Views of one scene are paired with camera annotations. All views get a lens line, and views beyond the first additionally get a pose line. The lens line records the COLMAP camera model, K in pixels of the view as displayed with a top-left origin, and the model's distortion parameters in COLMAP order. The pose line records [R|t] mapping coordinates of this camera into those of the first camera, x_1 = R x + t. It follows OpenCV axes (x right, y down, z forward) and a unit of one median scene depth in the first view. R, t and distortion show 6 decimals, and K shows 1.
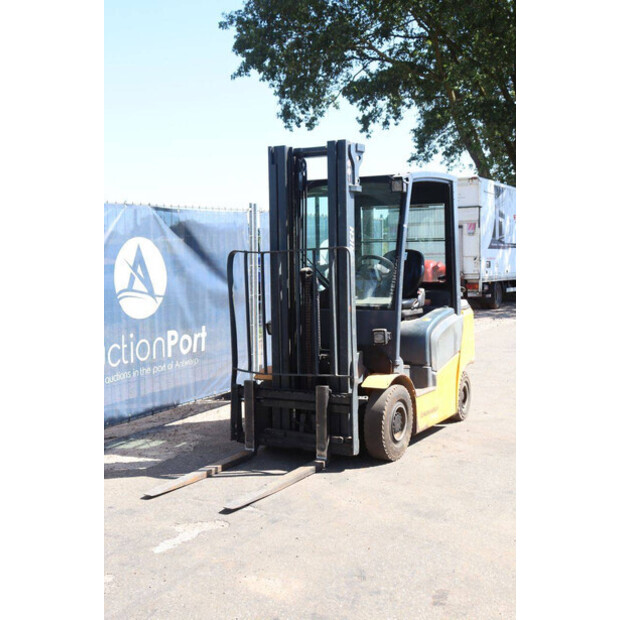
lens RADIAL K [[822.1, 0, 310.0], [0, 822.1, 310.0], [0, 0, 1]] dist [0.048455, 0.082761]
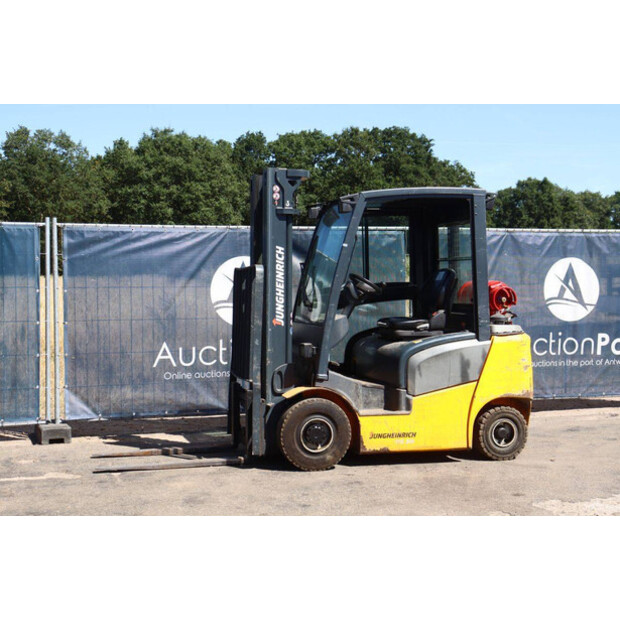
lens RADIAL K [[955.5, 0, 310.0], [0, 955.5, 310.0], [0, 0, 1]] dist [0.120633, 0.072362]
pose [[0.698599, 0.036029, -0.714605, 0.929129], [-0.058718, 0.998250, -0.007073, -0.010568], [0.713100, 0.046901, 0.699492, 0.143823]]
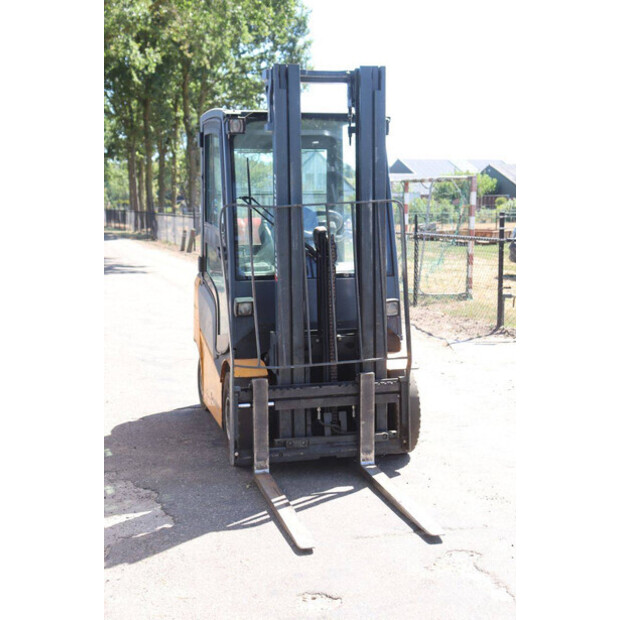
lens RADIAL K [[955.5, 0, 310.0], [0, 955.5, 310.0], [0, 0, 1]] dist [0.120633, 0.072362]
pose [[0.728334, -0.068663, 0.681774, -0.617455], [0.047125, 0.997630, 0.050130, -0.017677], [-0.683600, -0.004383, 0.729844, 0.334279]]
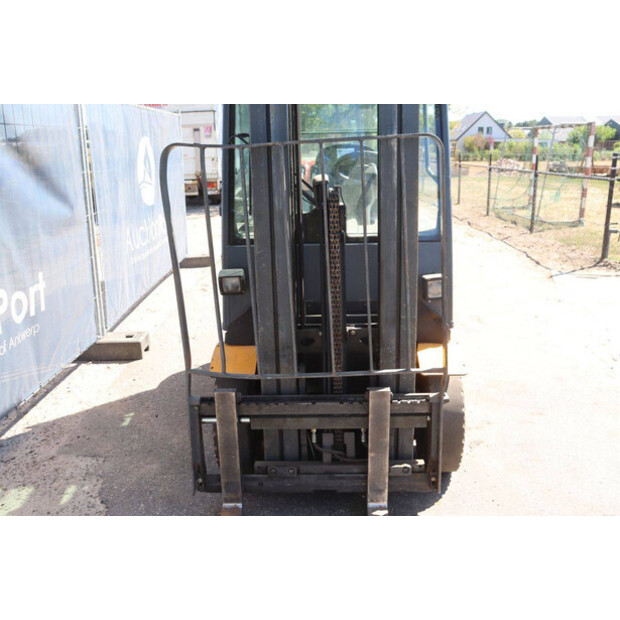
lens RADIAL K [[601.7, 0, 310.0], [0, 601.7, 310.0], [0, 0, 1]] dist [-0.135350, 0.199541]
pose [[0.885700, -0.125458, 0.446985, -0.190472], [0.041438, 0.980315, 0.193043, -0.039075], [-0.462405, -0.152456, 0.873464, 0.631798]]
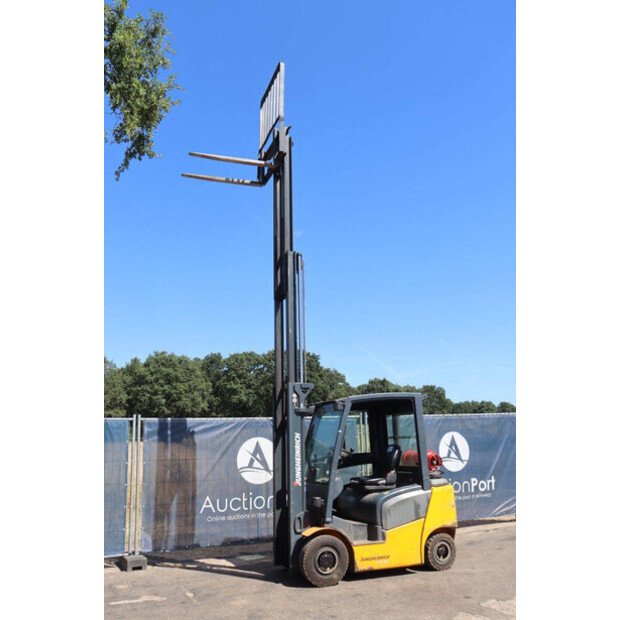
lens RADIAL K [[572.1, 0, 310.0], [0, 572.1, 310.0], [0, 0, 1]] dist [-0.115656, 0.137034]
pose [[0.774336, -0.145734, -0.615764, 0.774596], [-0.029752, 0.963656, -0.265484, -0.034053], [0.632075, 0.223894, 0.741858, 0.098631]]
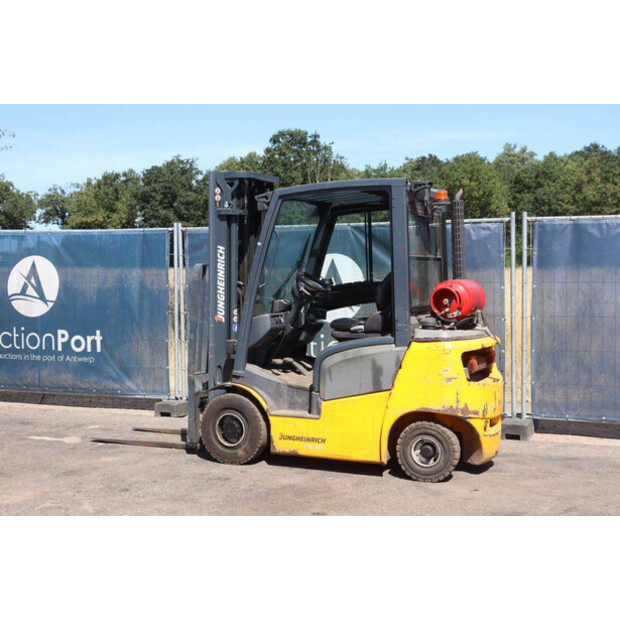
lens RADIAL K [[939.2, 0, 310.0], [0, 939.2, 310.0], [0, 0, 1]] dist [0.128758, 0.061714]
pose [[0.089501, 0.054596, -0.994489, 1.279453], [-0.070562, 0.996335, 0.048347, -0.080260], [0.993484, 0.065846, 0.093026, 0.953198]]
